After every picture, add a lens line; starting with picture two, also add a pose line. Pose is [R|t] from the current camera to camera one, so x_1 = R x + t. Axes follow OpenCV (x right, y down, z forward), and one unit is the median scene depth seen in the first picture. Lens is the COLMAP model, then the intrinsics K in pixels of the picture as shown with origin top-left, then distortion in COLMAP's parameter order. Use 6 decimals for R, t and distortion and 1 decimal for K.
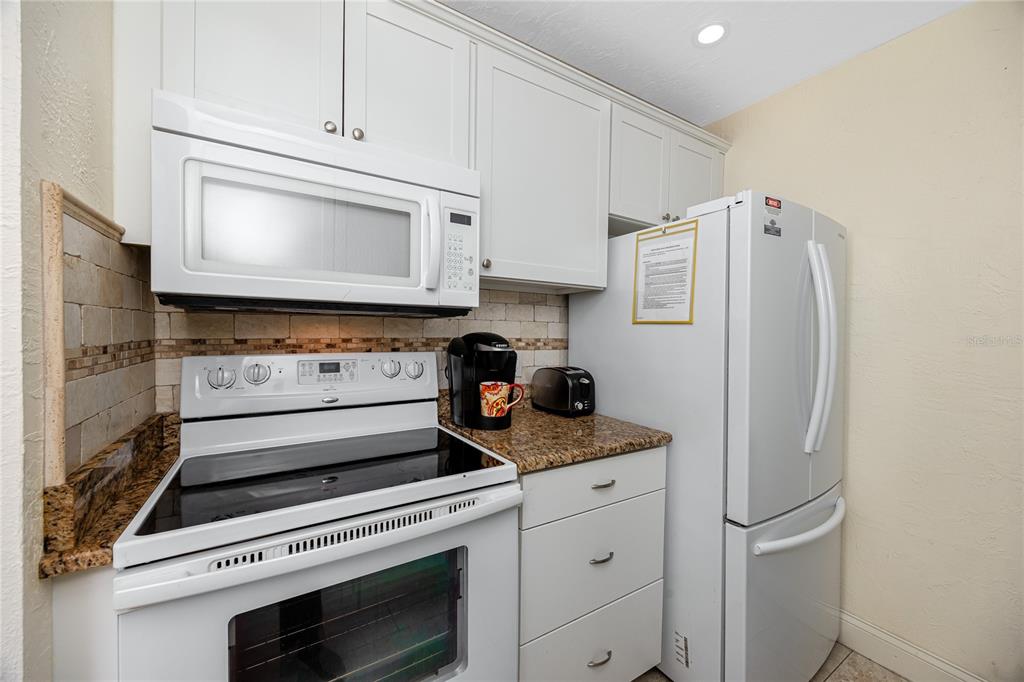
lens RADIAL K [[398.4, 0, 491.5], [0, 398.4, 349.3], [0, 0, 1]] dist [-0.000942, 0.000031]
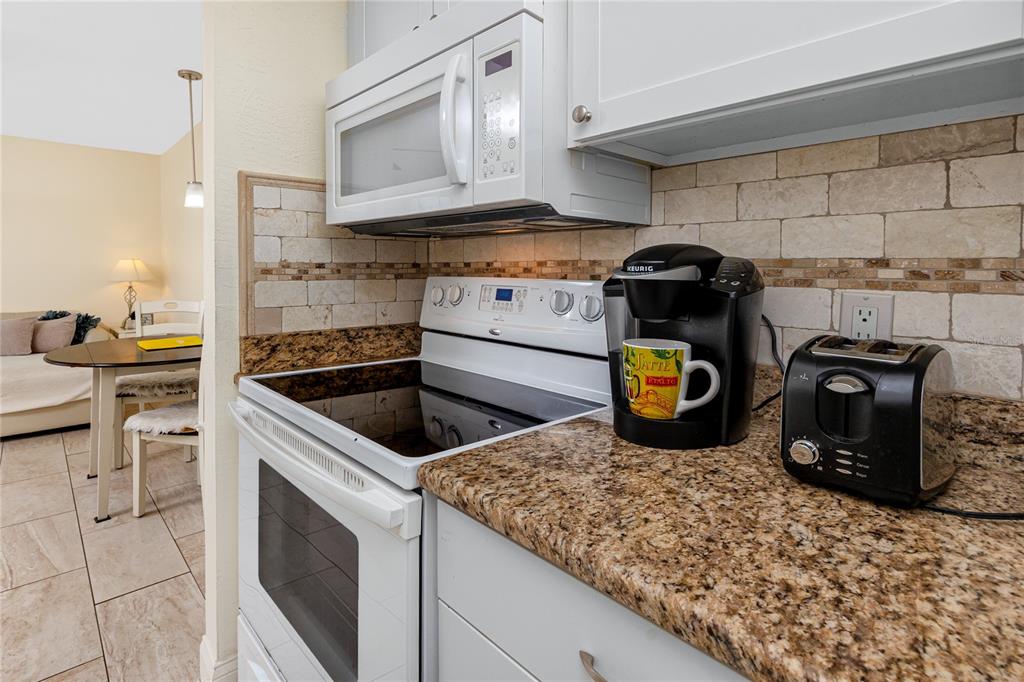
lens RADIAL K [[488.2, 0, 496.4], [0, 488.2, 287.4], [0, 0, 1]] dist [-0.000733, -0.000157]
pose [[0.209830, 0.031411, -0.977233, 0.582929], [-0.044029, 0.998773, 0.022650, 0.006842], [0.976746, 0.038274, 0.210956, 0.720478]]
